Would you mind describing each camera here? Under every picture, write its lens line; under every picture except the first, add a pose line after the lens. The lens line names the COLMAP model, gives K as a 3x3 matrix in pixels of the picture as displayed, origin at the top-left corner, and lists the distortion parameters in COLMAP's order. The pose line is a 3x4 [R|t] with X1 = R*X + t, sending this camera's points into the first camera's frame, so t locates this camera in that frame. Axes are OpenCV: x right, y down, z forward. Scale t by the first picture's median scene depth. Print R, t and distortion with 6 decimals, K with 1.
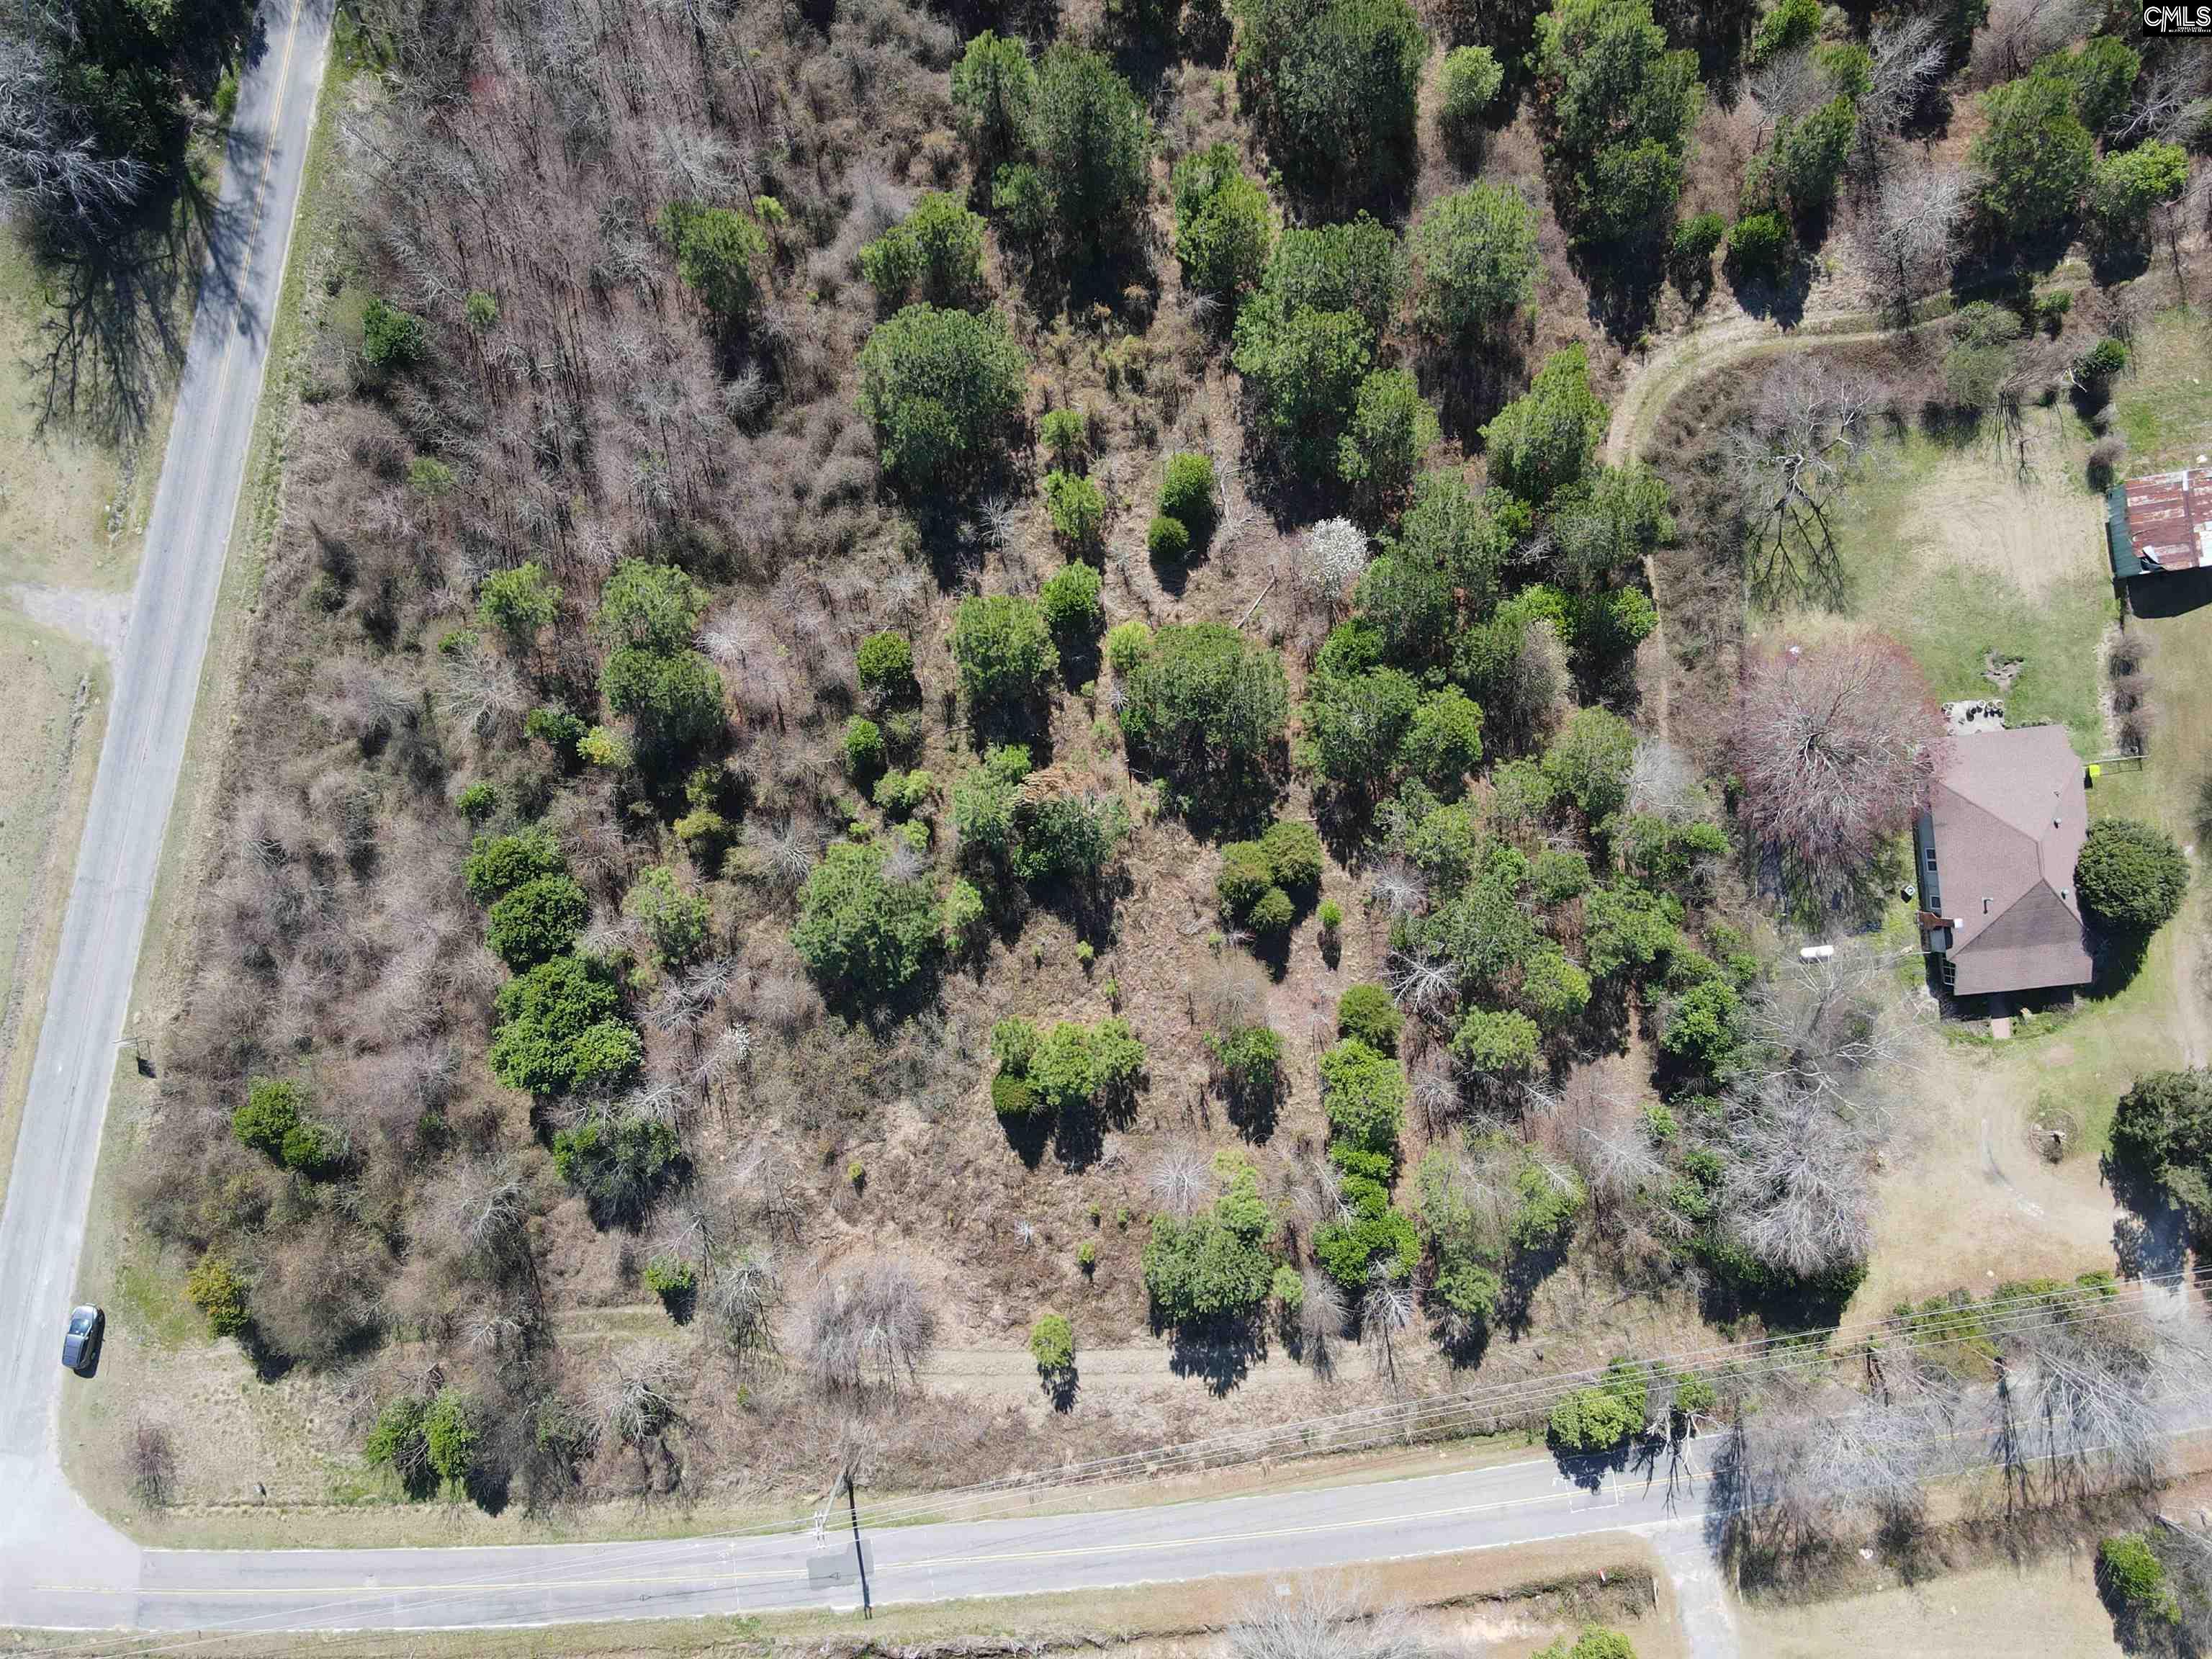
lens RADIAL K [[1621.7, 0, 1097.9], [0, 1621.7, 832.8], [0, 0, 1]] dist [0.012860, 0.001363]
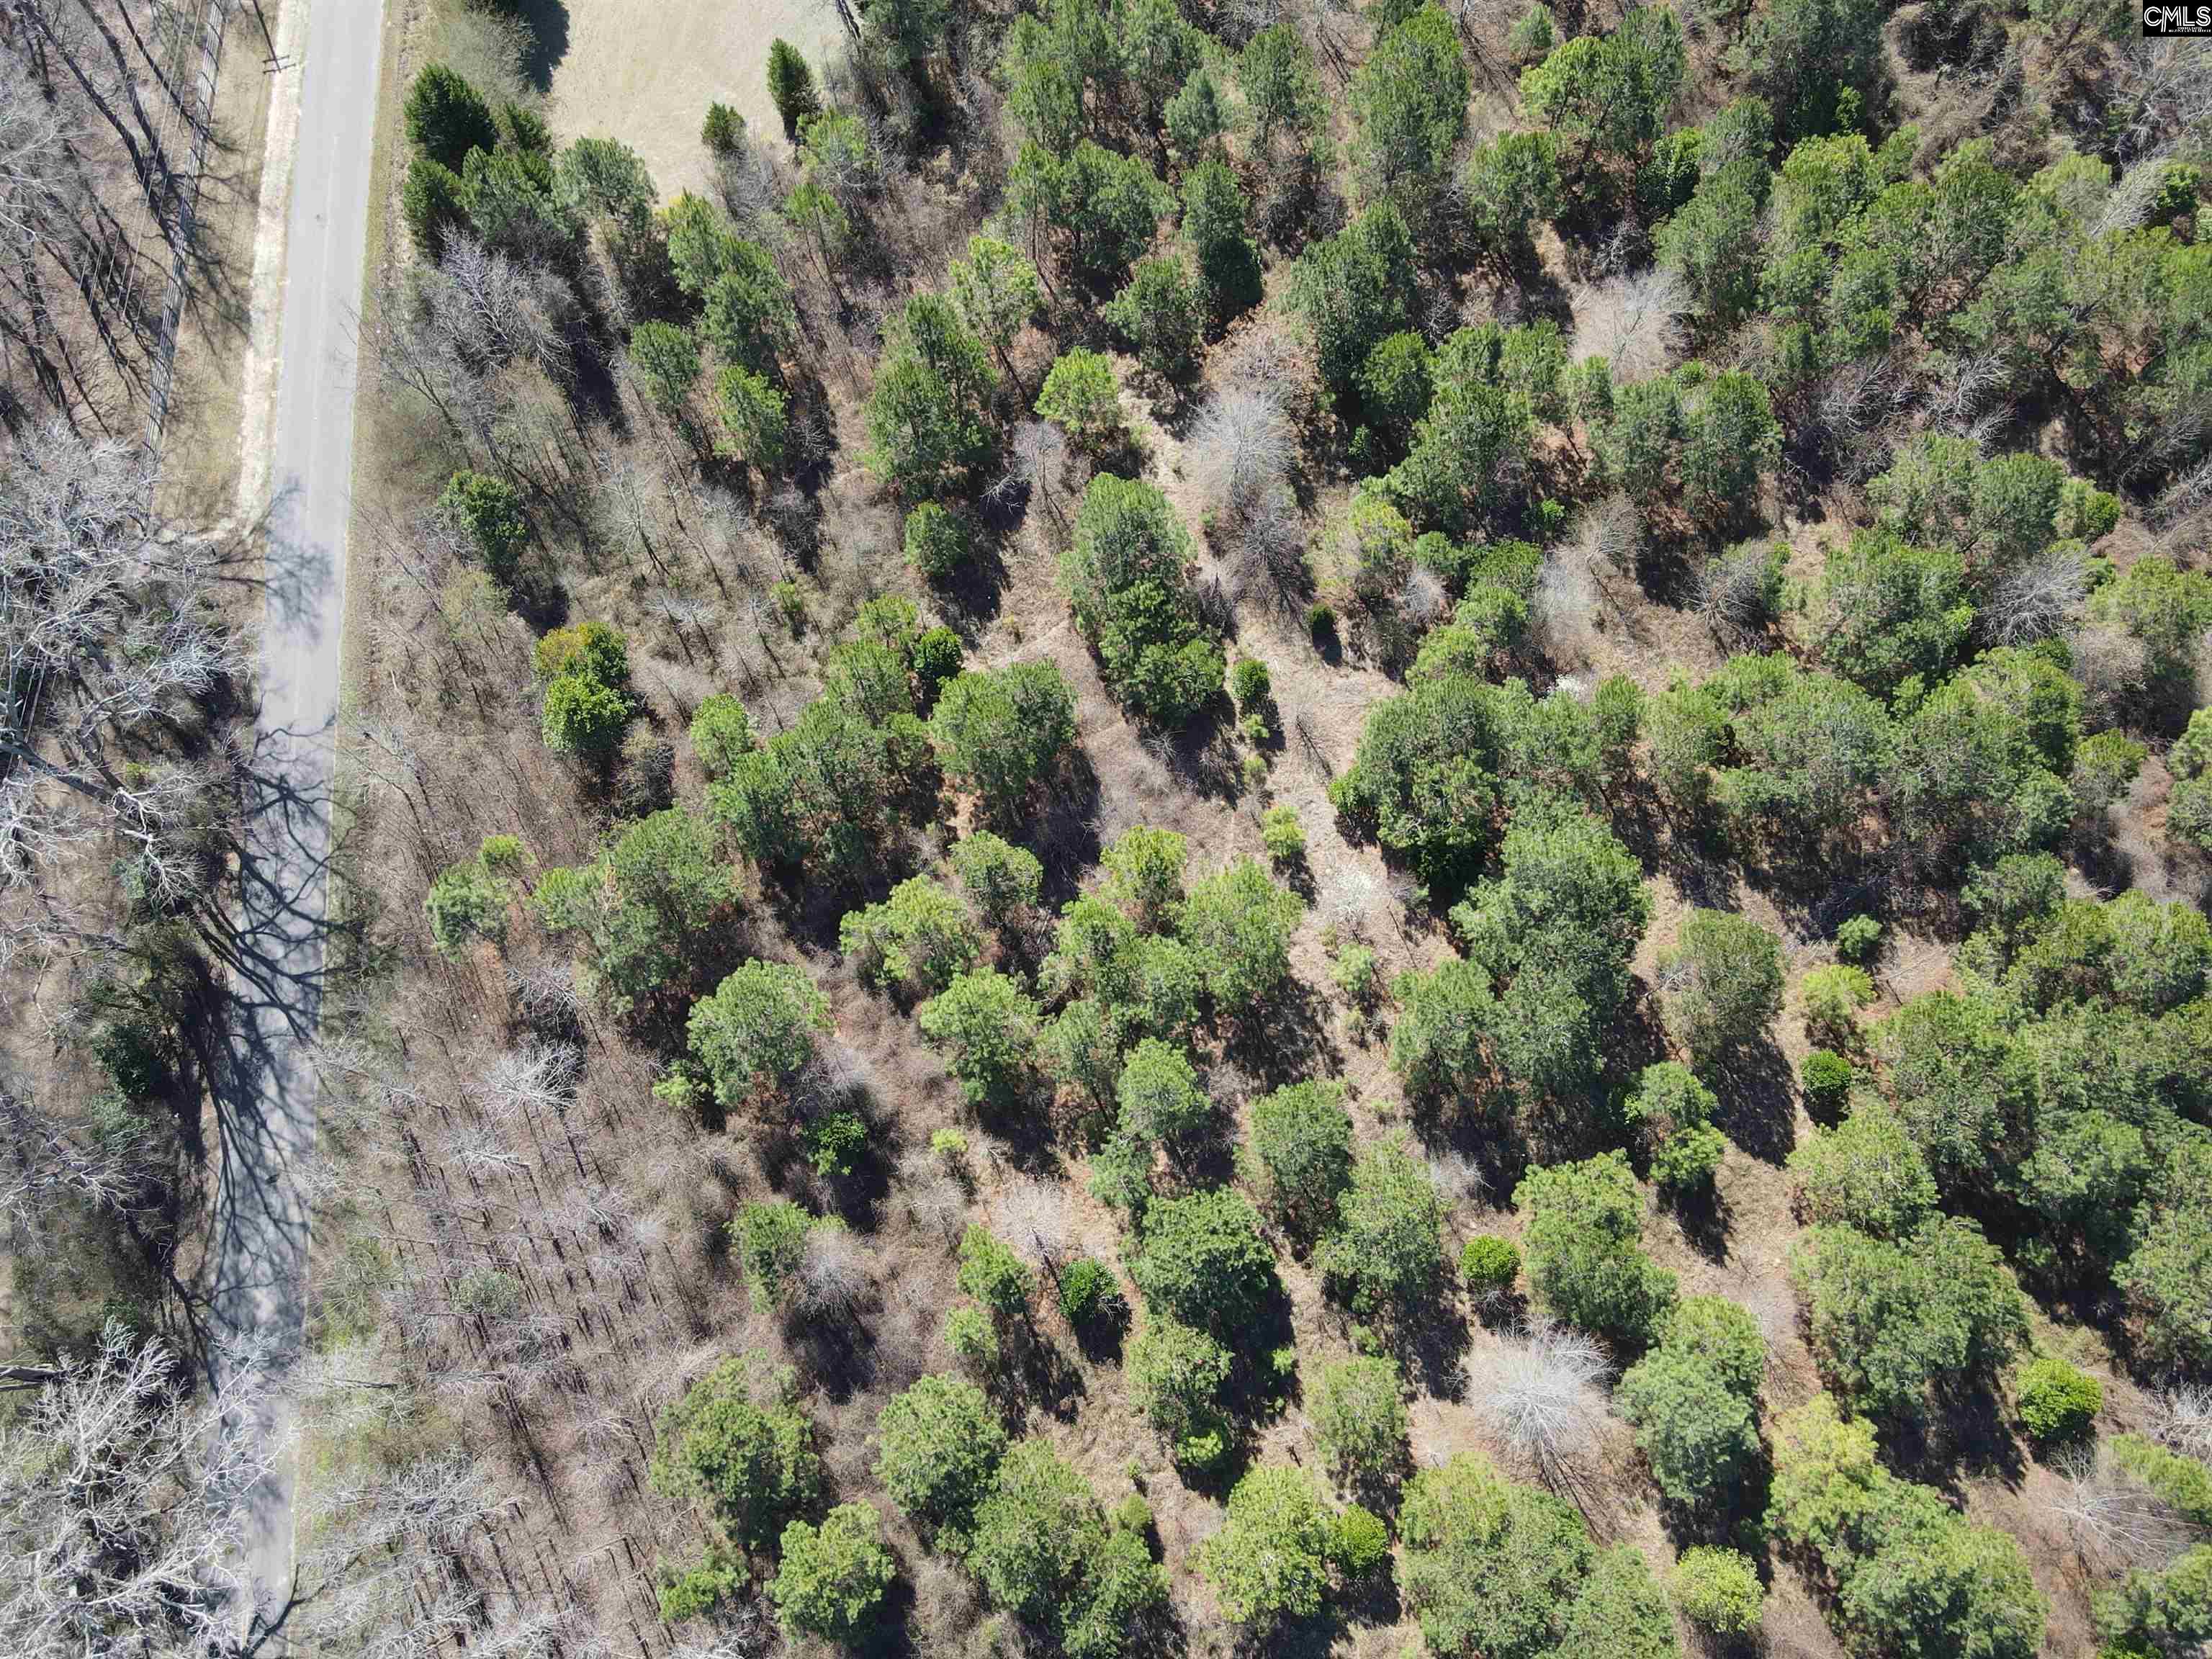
lens RADIAL K [[1621.7, 0, 1104.6], [0, 1621.7, 811.8], [0, 0, 1]] dist [0.012860, 0.001363]
pose [[0.958215, -0.276815, 0.072094, -0.009154], [0.285819, 0.916418, -0.280153, -0.652292], [0.011482, 0.289053, 0.957244, 0.128054]]
